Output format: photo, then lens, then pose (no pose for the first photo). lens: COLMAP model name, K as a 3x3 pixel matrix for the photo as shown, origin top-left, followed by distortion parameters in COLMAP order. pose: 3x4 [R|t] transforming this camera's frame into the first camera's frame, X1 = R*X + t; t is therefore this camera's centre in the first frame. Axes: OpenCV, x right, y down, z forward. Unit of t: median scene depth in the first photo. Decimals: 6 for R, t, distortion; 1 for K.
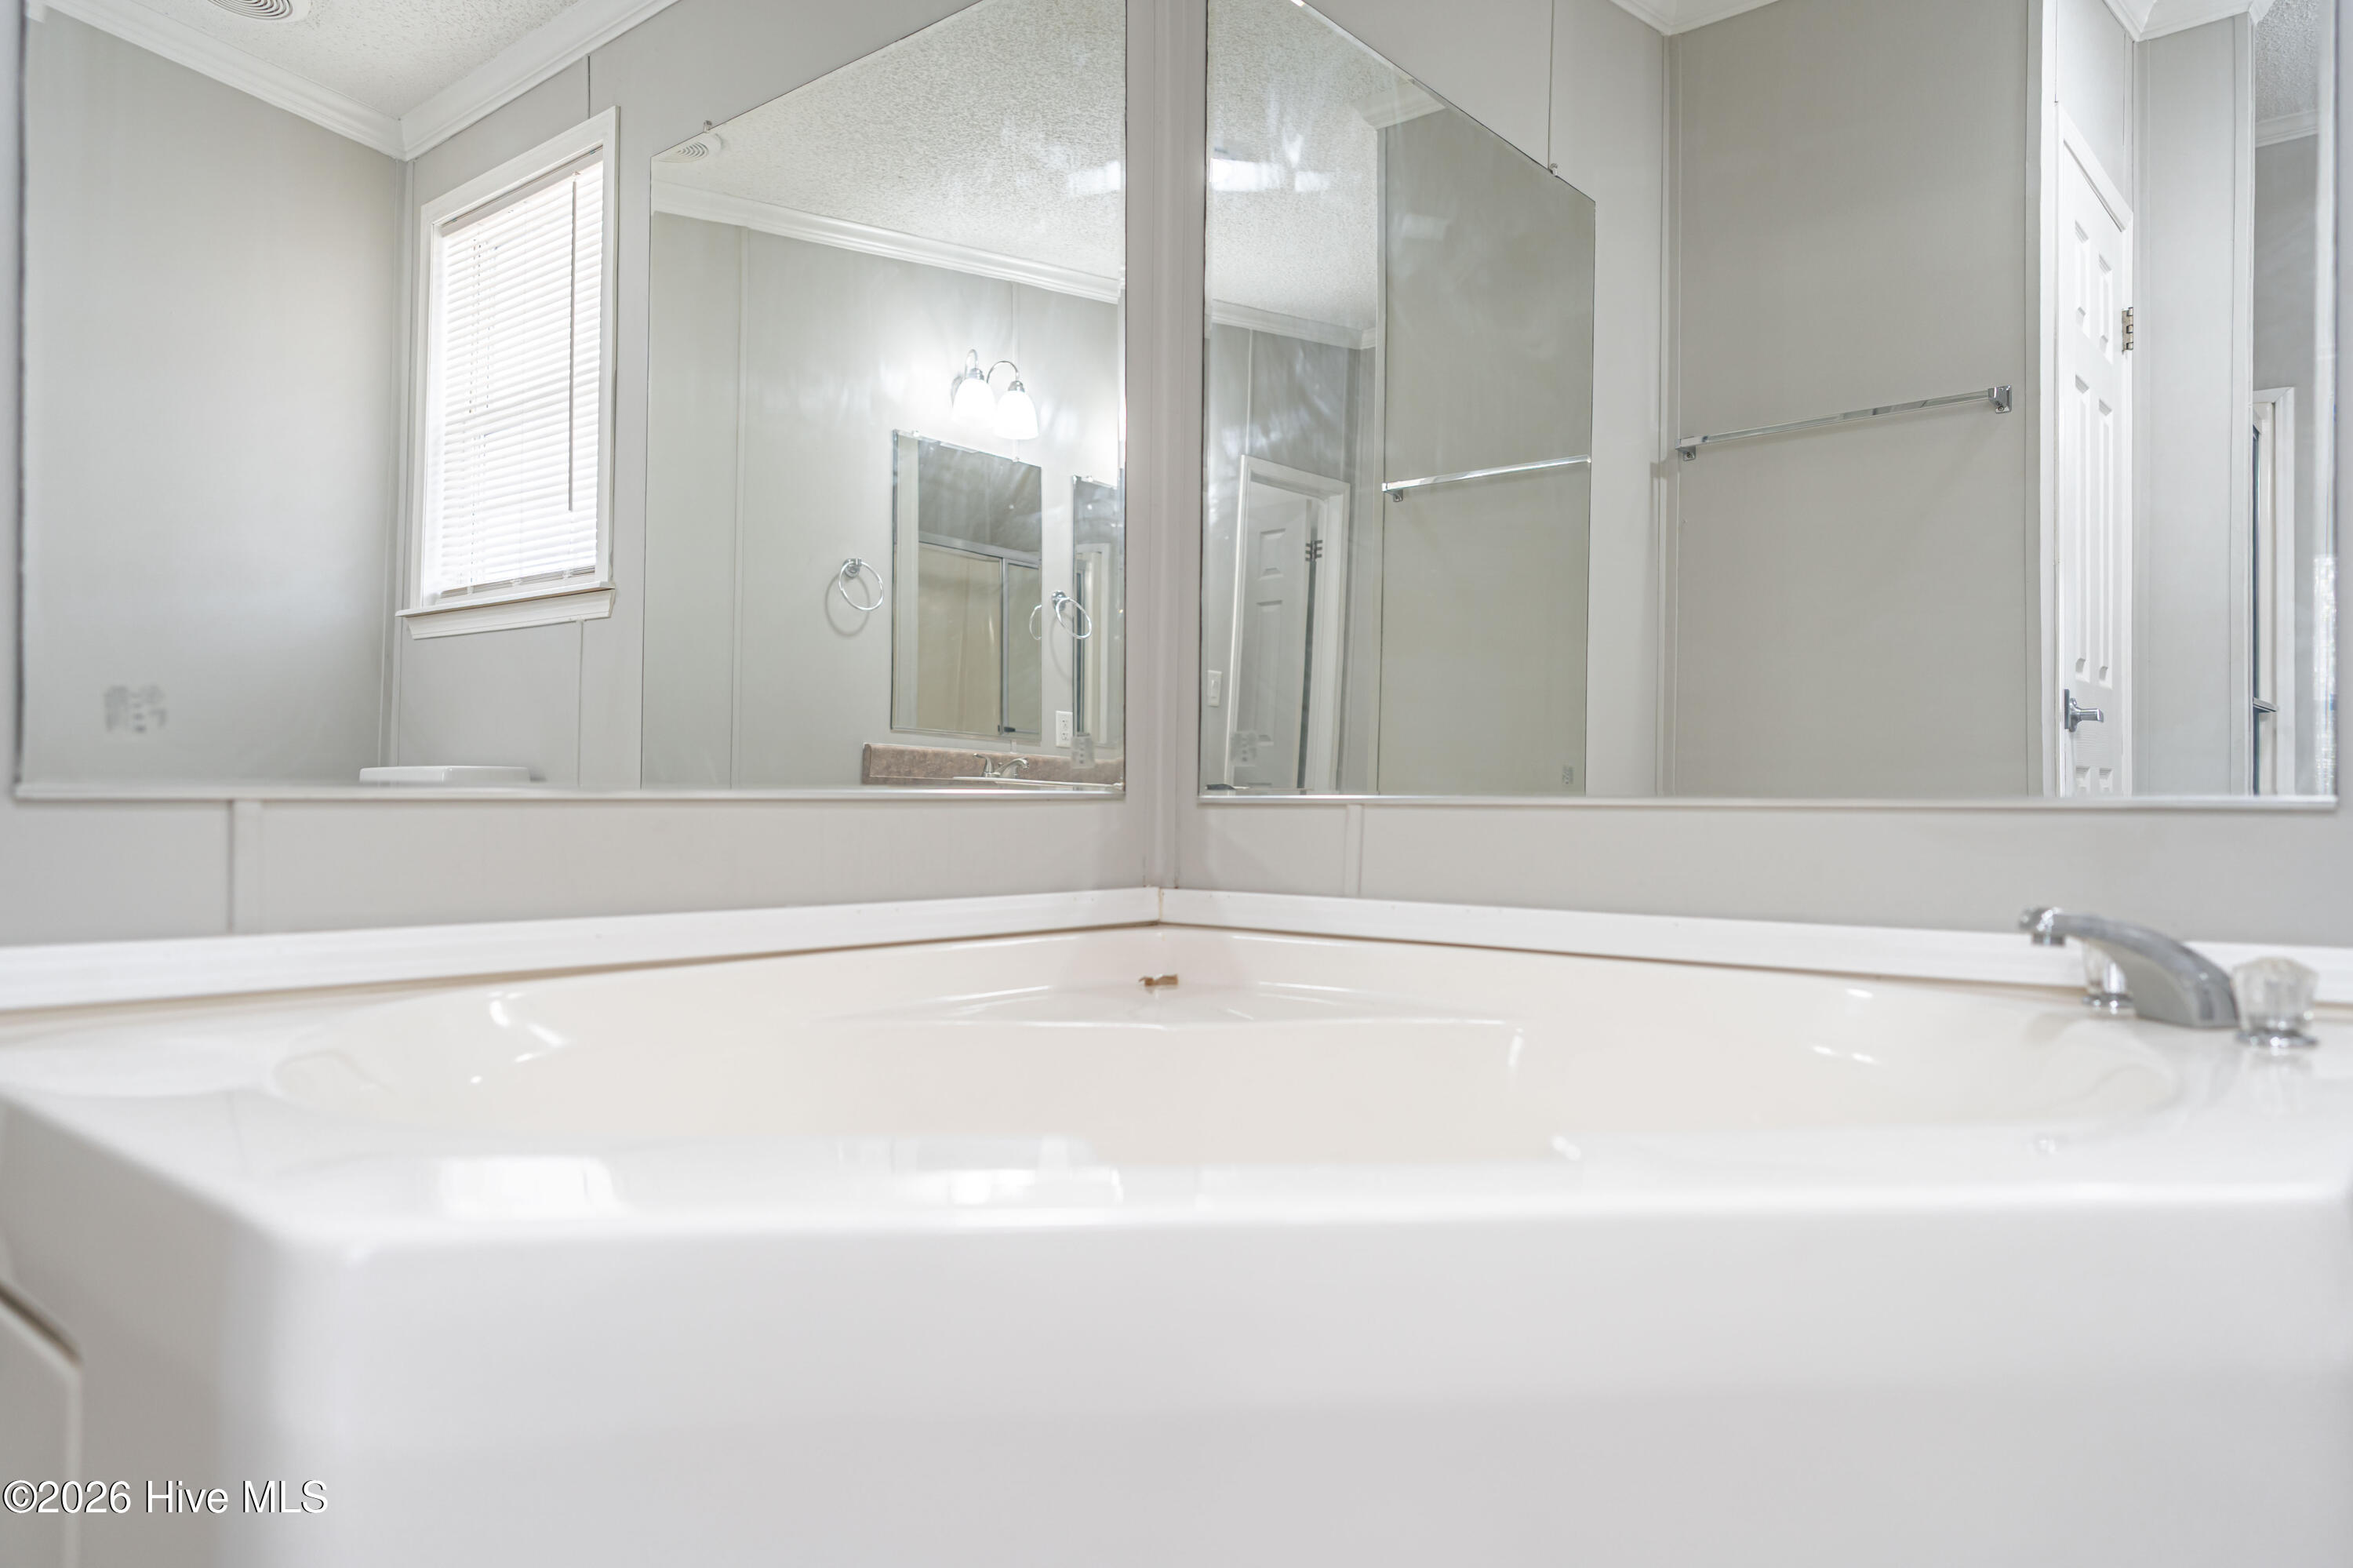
lens RADIAL K [[1563.2, 0, 1176.5], [0, 1563.2, 784.0], [0, 0, 1]] dist [-0.001515, 0.002607]
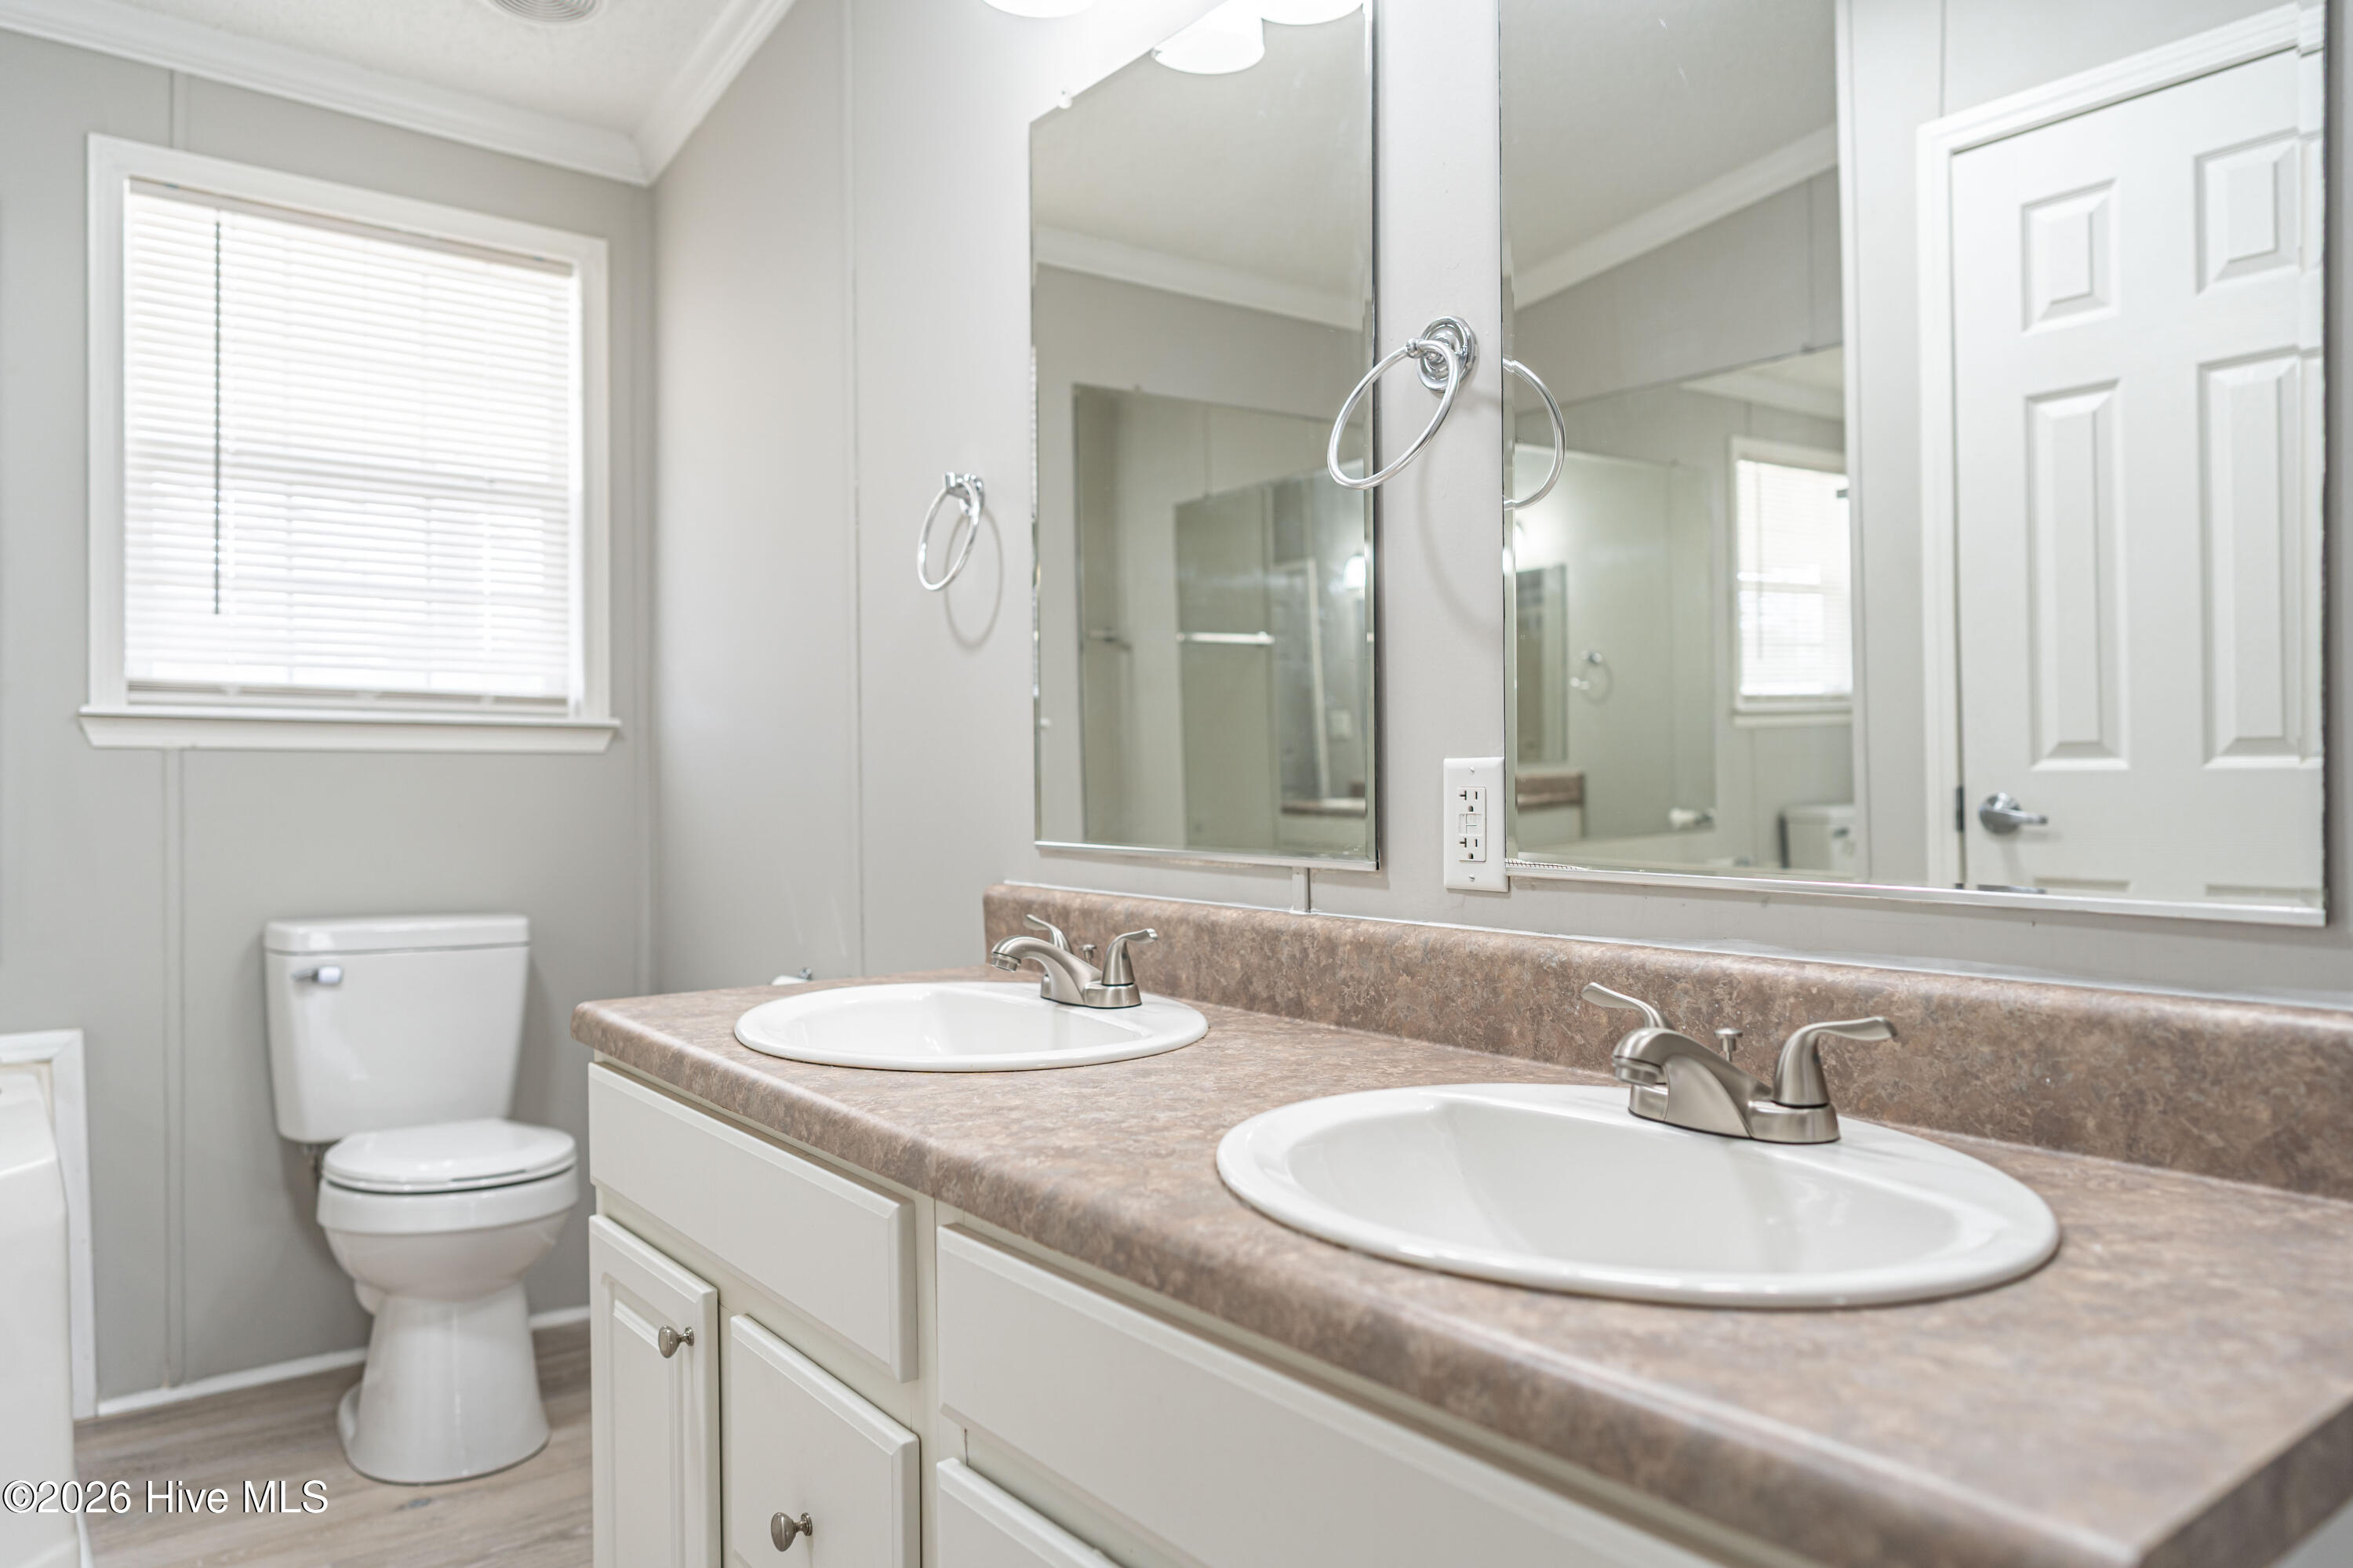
lens RADIAL K [[1619.4, 0, 1176.5], [0, 1619.4, 784.0], [0, 0, 1]] dist [-0.068881, 0.002240]
pose [[-0.202774, -0.009665, -0.979178, 0.209402], [0.016323, 0.999779, -0.013248, -0.040784], [0.979089, -0.018669, -0.202572, 1.070020]]
